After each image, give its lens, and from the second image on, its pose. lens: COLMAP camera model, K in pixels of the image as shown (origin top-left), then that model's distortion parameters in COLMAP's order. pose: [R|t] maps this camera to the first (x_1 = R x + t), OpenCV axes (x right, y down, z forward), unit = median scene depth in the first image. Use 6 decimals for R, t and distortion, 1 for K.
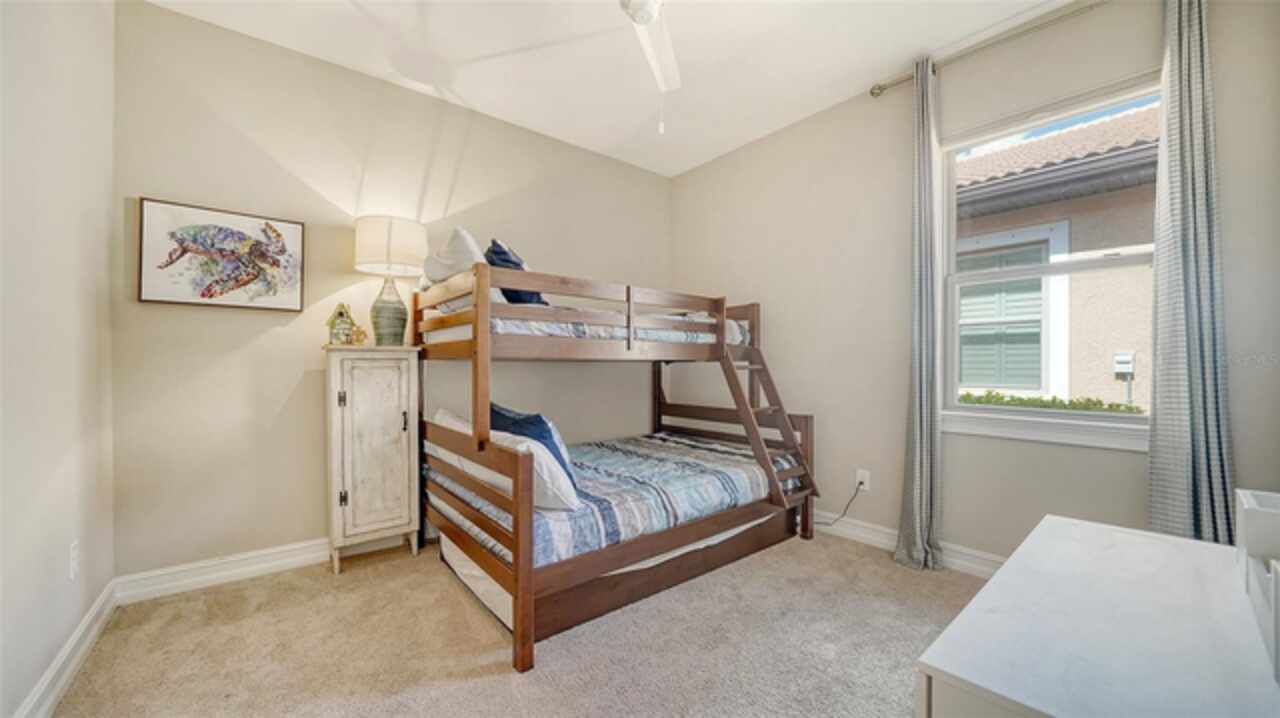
lens RADIAL K [[484.6, 0, 633.8], [0, 484.6, 365.3], [0, 0, 1]] dist [-0.010055, -0.000210]
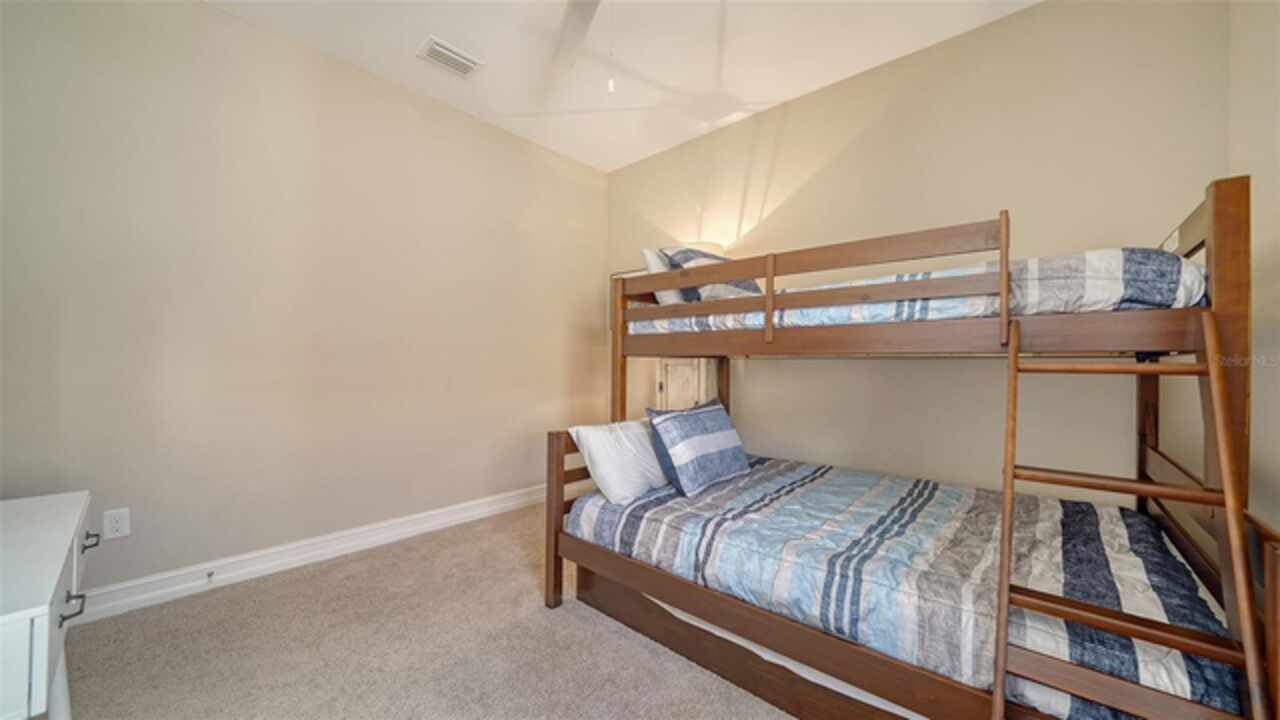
lens RADIAL K [[457.9, 0, 637.6], [0, 457.9, 361.2], [0, 0, 1]] dist [0.000175, 0.000140]
pose [[0.139961, -0.005993, -0.990139, 0.694610], [-0.009727, 0.999925, -0.007427, 0.005137], [0.990109, 0.010671, 0.139893, 0.750018]]
